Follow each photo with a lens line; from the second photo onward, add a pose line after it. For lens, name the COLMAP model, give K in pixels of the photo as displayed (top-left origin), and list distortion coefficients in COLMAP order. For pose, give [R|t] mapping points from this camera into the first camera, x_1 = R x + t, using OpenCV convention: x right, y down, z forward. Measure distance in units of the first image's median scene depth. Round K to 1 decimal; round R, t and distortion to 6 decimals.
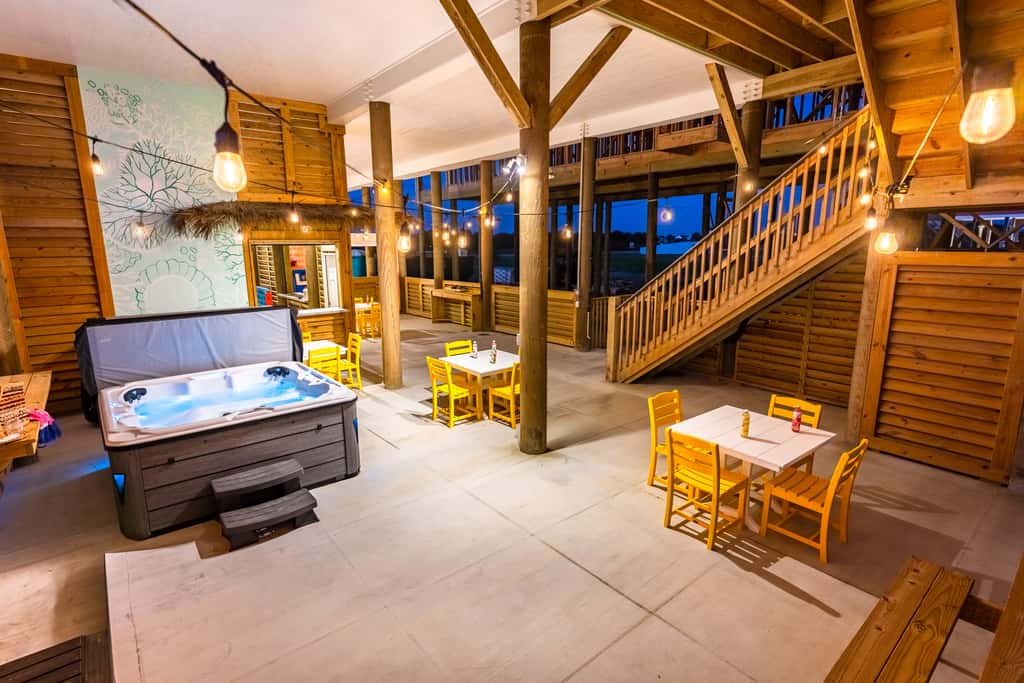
lens RADIAL K [[522.0, 0, 512.0], [0, 522.0, 341.5], [0, 0, 1]] dist [-0.000146, -0.000062]
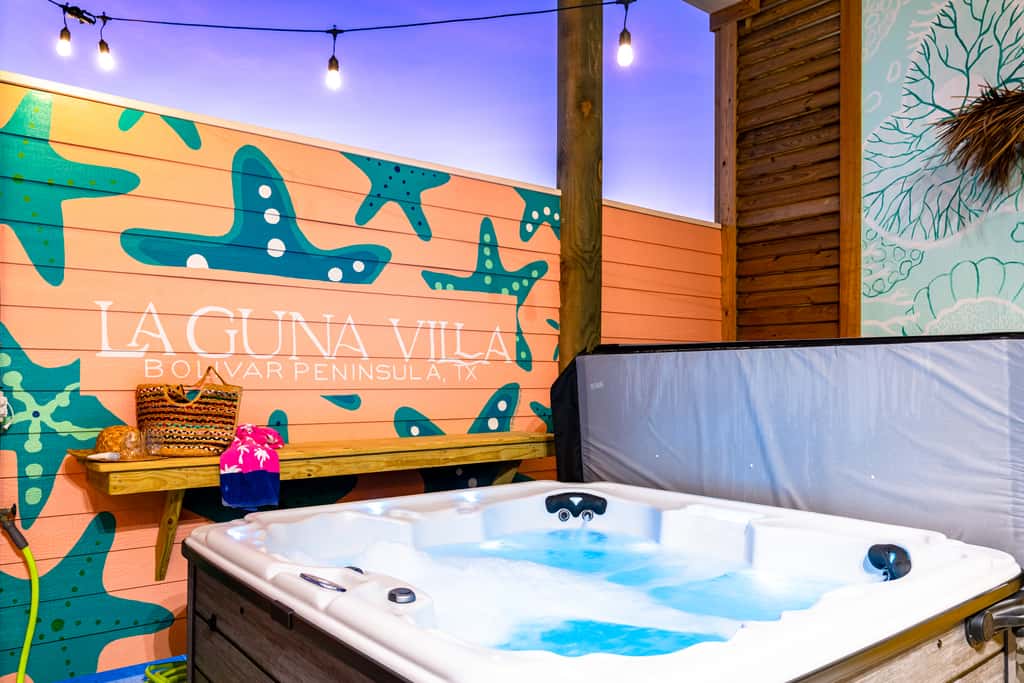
lens RADIAL K [[752.2, 0, 510.4], [0, 752.2, 372.6], [0, 0, 1]] dist [0.005935, -0.001031]
pose [[-0.025165, 0.002622, -0.999680, -0.064126], [-0.196416, 0.980492, 0.007516, -0.002360], [0.980198, 0.196542, -0.024159, 0.755850]]
